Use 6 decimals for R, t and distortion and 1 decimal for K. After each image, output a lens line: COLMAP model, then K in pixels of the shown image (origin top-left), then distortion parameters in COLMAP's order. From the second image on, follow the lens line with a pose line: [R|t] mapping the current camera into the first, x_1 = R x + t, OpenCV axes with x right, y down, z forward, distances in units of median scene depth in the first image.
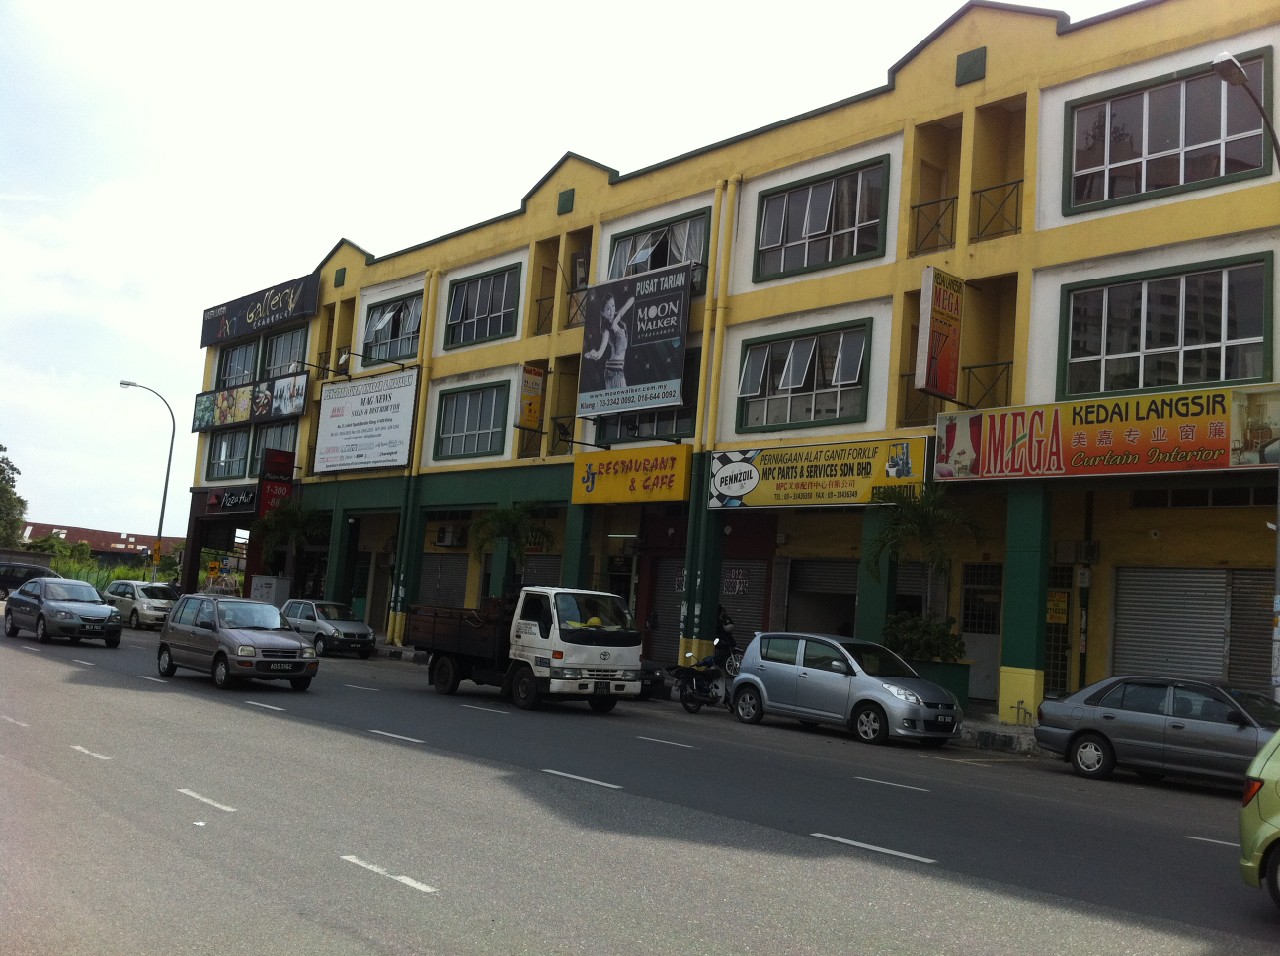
lens RADIAL K [[1315.2, 0, 640.0], [0, 1315.2, 478.0], [0, 0, 1]] dist [0.119579, -0.471372]
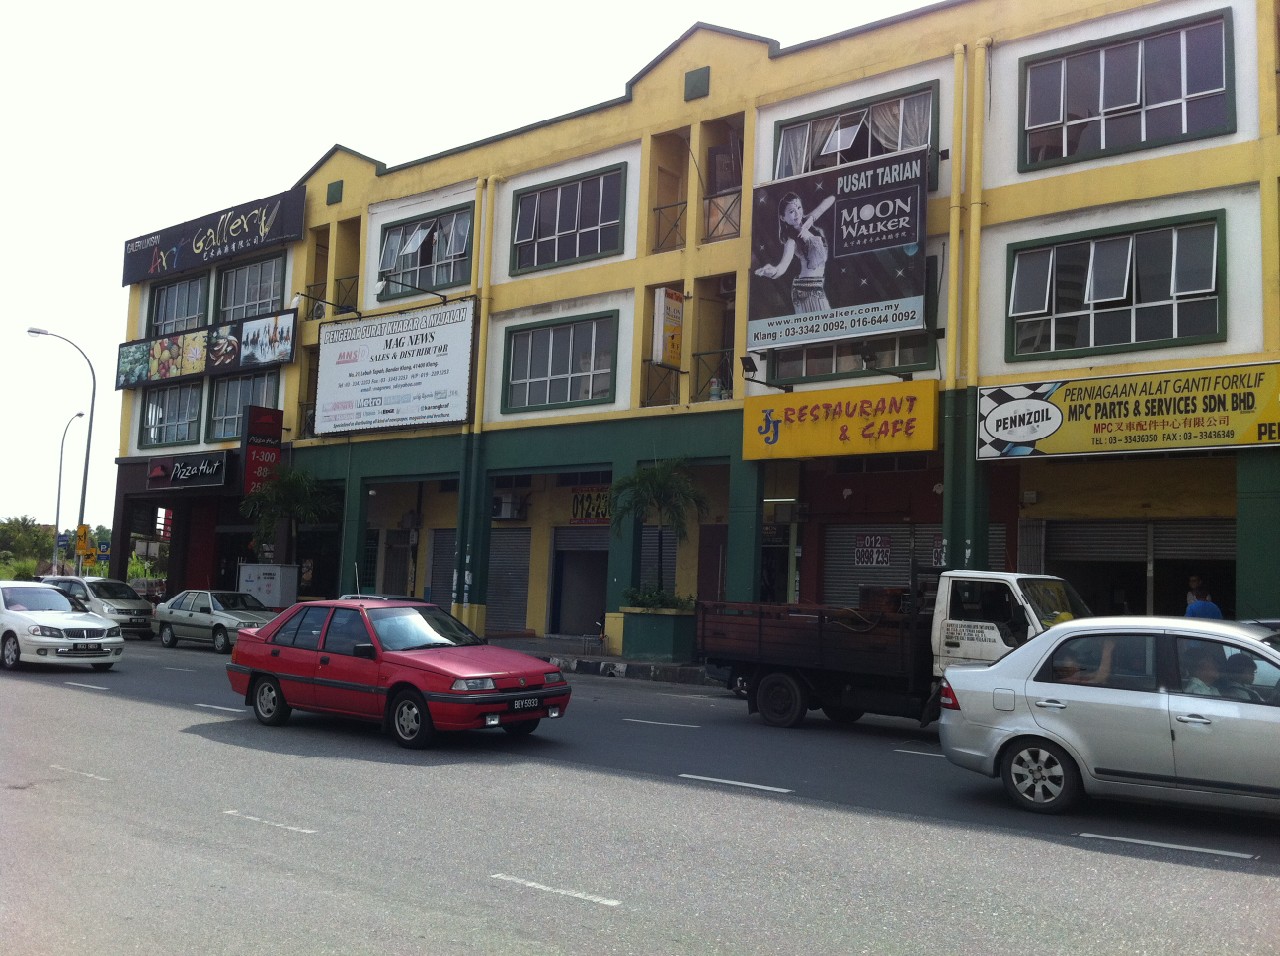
lens RADIAL K [[1175.0, 0, 661.7], [0, 1175.0, 504.7], [0, 0, 1]] dist [0.095052, -0.311494]
pose [[0.975363, -0.026945, 0.218956, -0.239946], [0.017487, 0.998833, 0.045020, 0.012543], [-0.219914, -0.040082, 0.974695, 0.297314]]
